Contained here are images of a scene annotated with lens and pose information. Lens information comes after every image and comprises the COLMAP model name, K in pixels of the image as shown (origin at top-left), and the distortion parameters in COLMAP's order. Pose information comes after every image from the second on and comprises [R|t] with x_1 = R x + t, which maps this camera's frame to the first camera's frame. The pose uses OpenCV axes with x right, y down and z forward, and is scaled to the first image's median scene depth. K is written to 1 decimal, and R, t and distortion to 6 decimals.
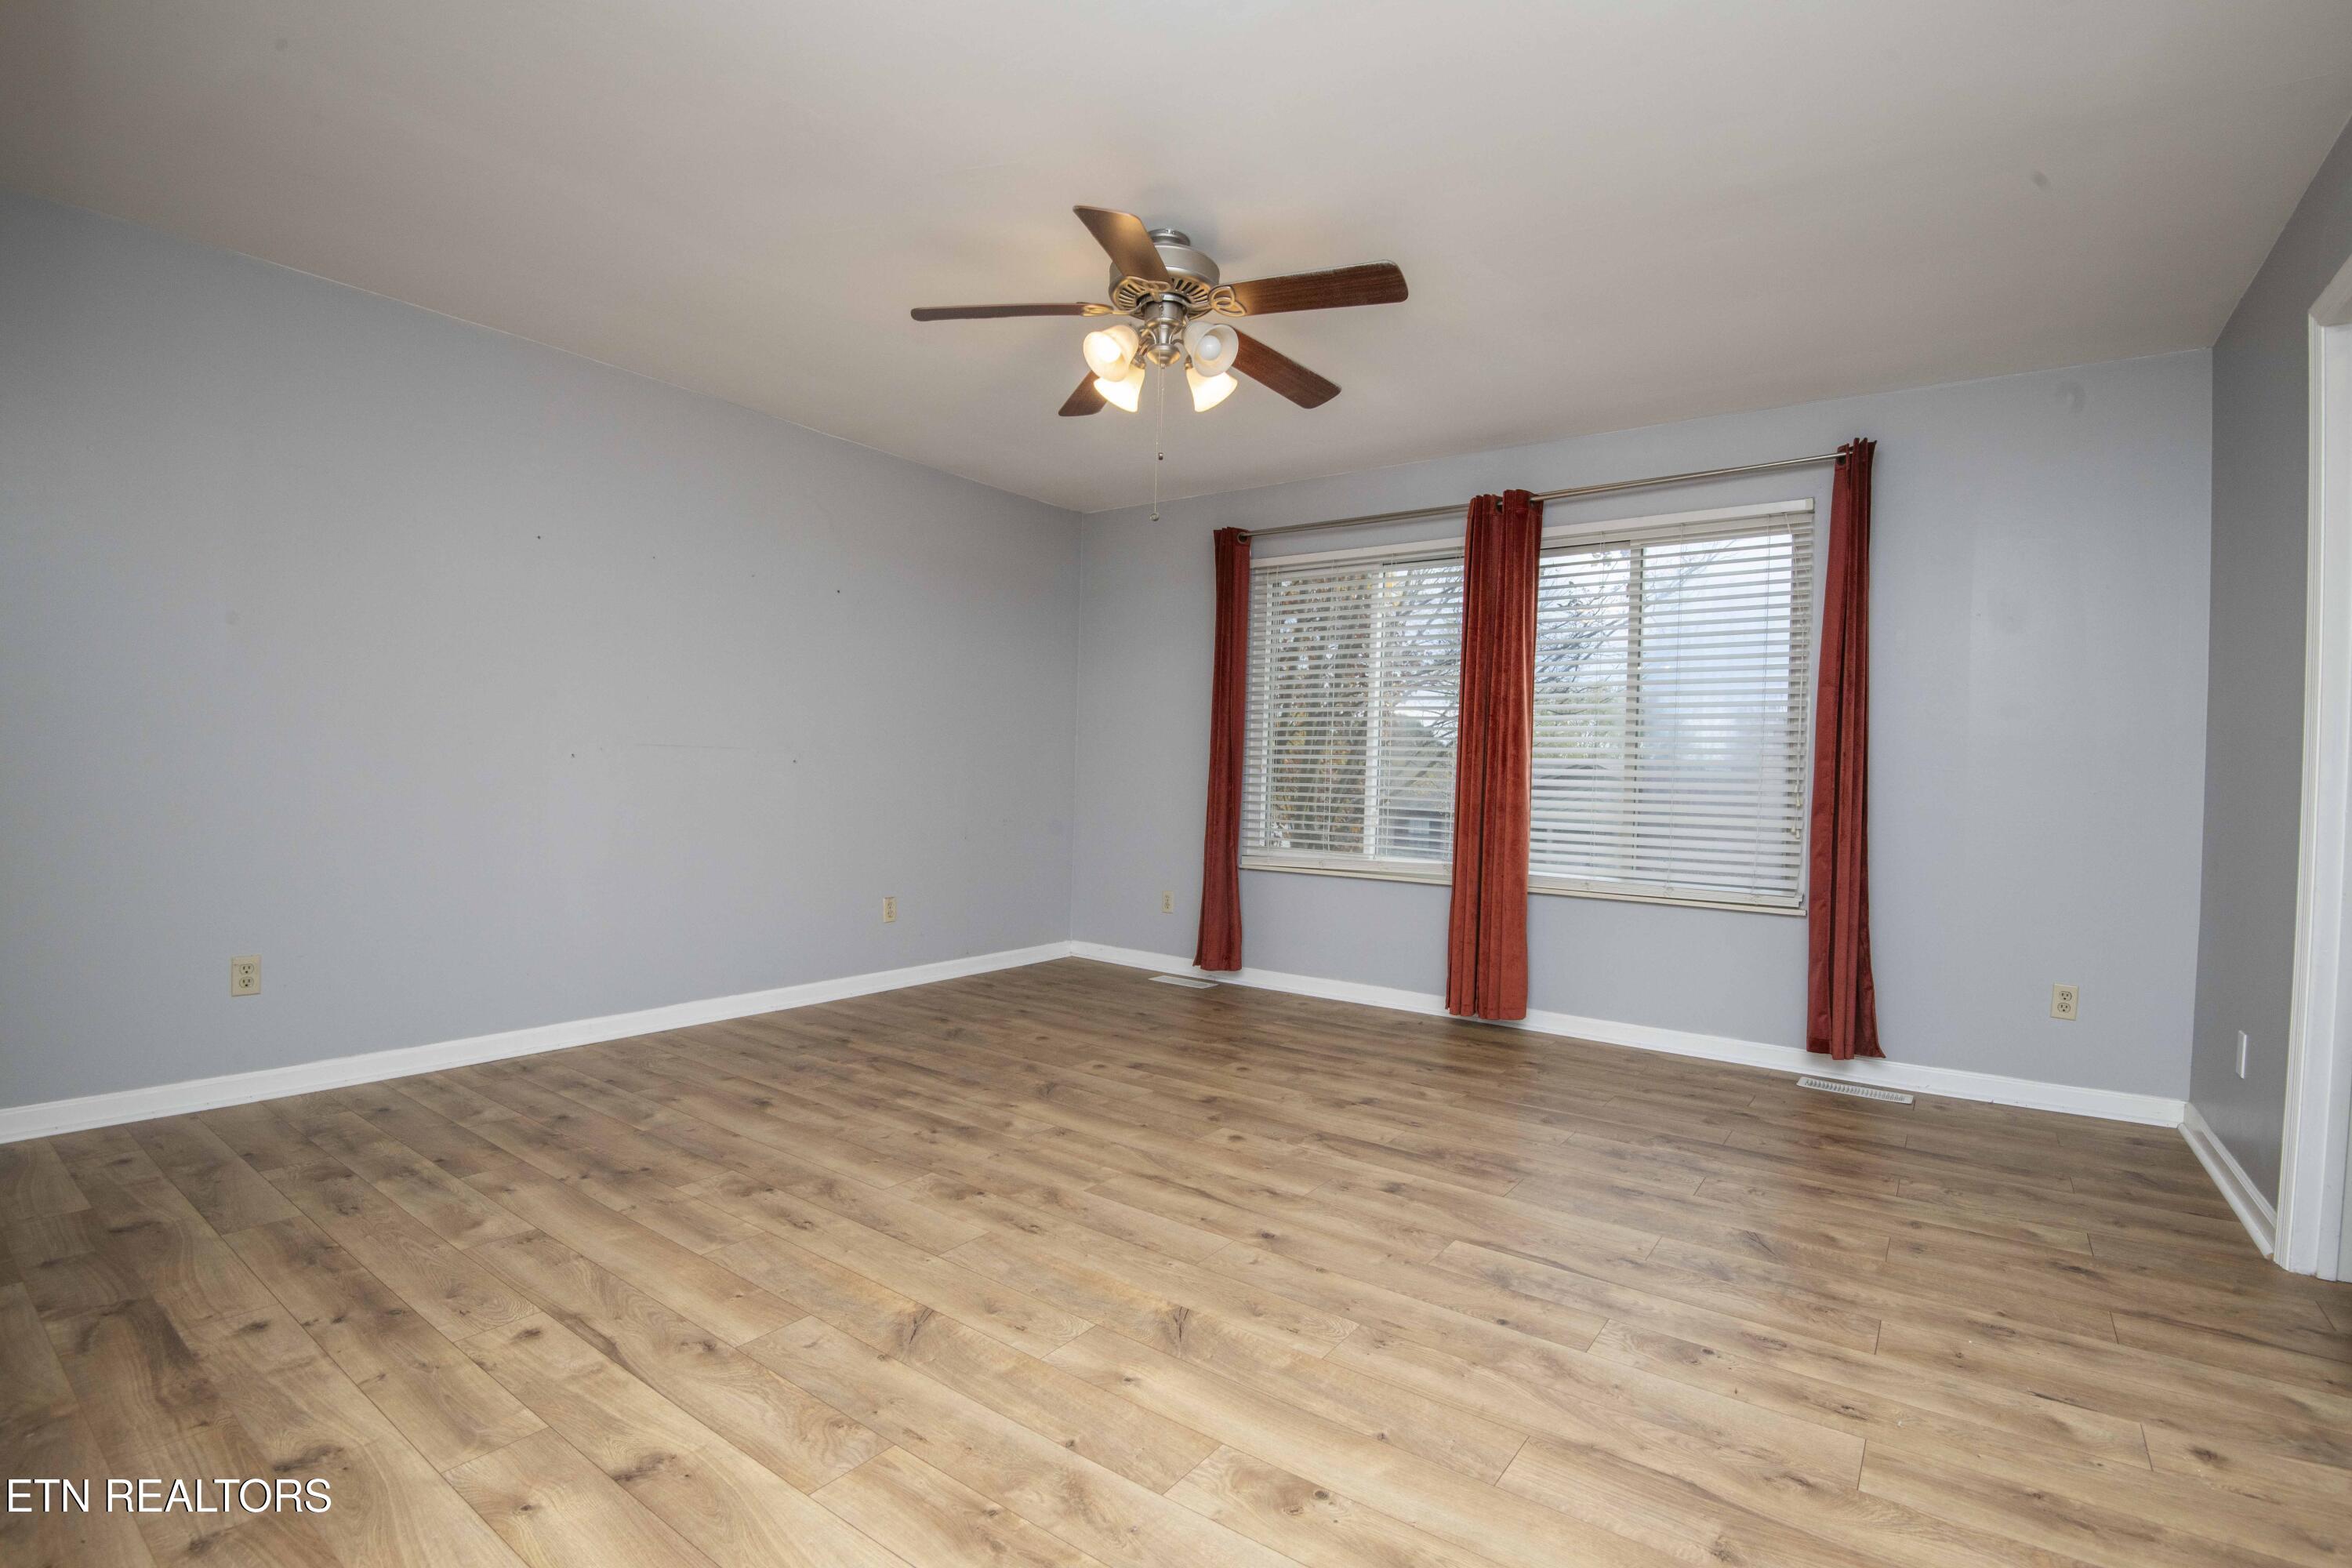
lens RADIAL K [[1075.5, 0, 1183.6], [0, 1075.5, 782.5], [0, 0, 1]] dist [-0.017829, -0.006363]
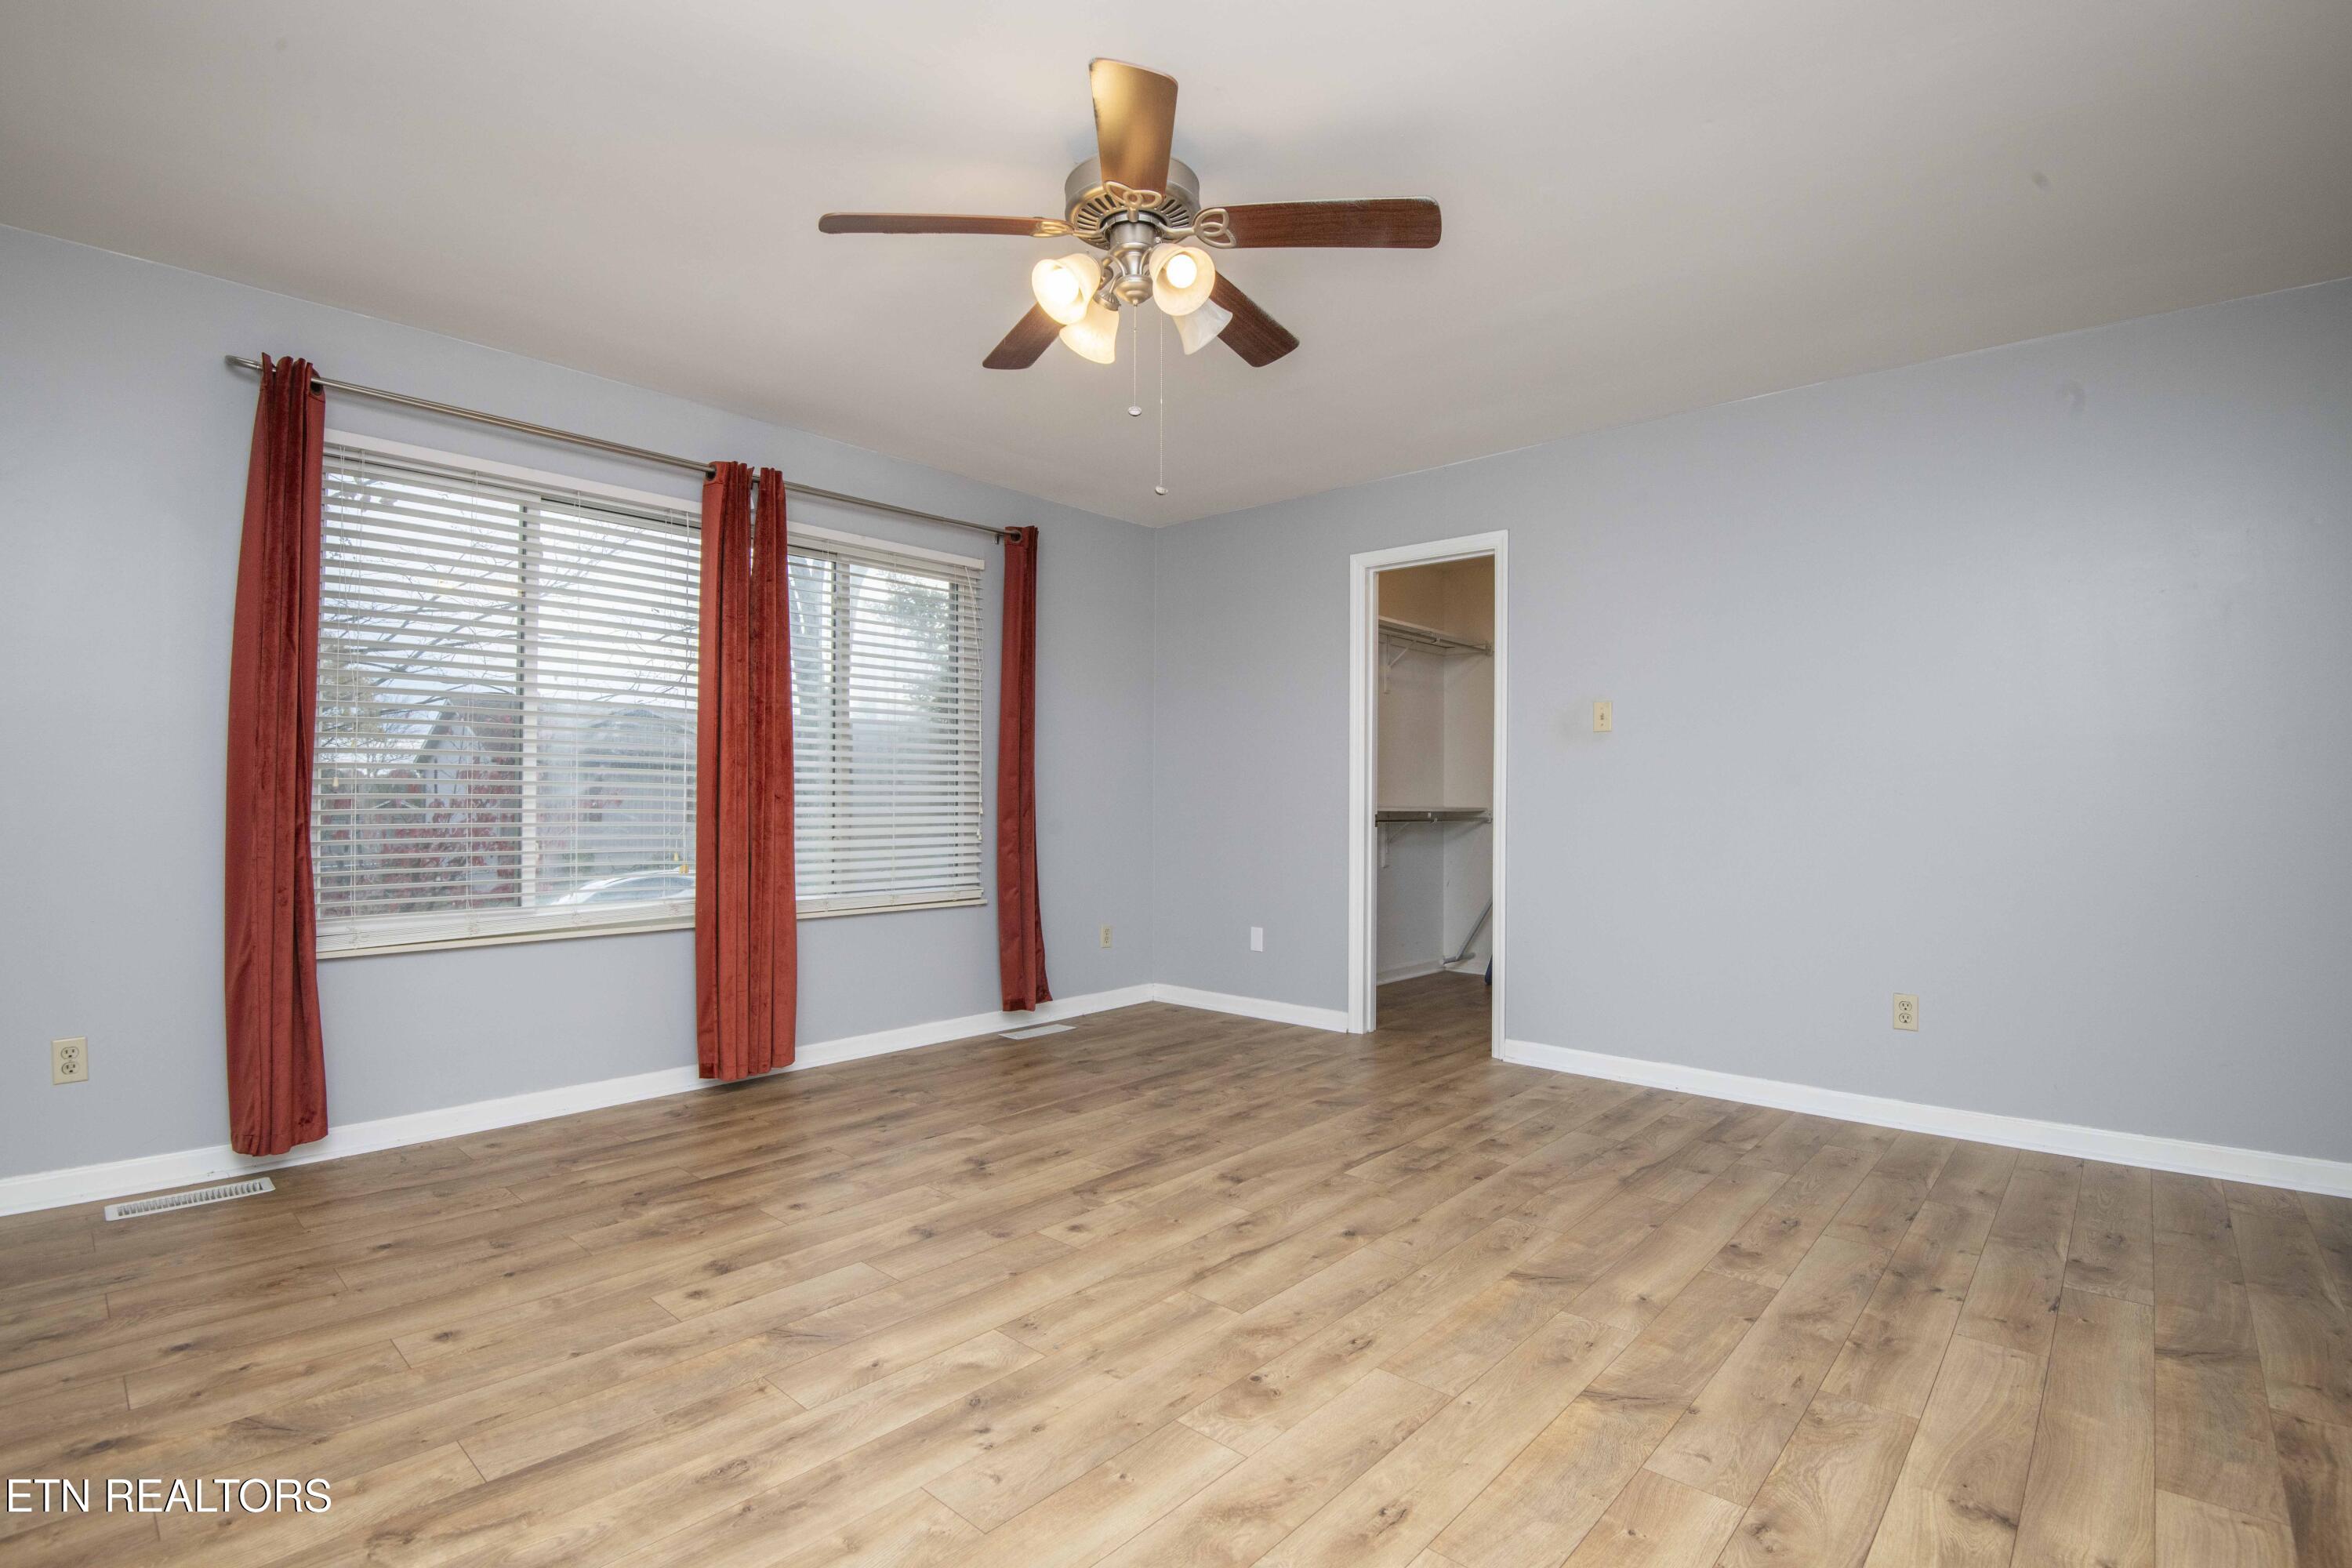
lens RADIAL K [[1075.5, 0, 1192.1], [0, 1075.5, 778.3], [0, 0, 1]] dist [-0.017829, -0.006363]
pose [[0.115234, -0.008648, 0.993301, -0.759555], [0.006527, 0.999947, 0.007948, -0.031710], [-0.993317, 0.005567, 0.115285, 0.783684]]
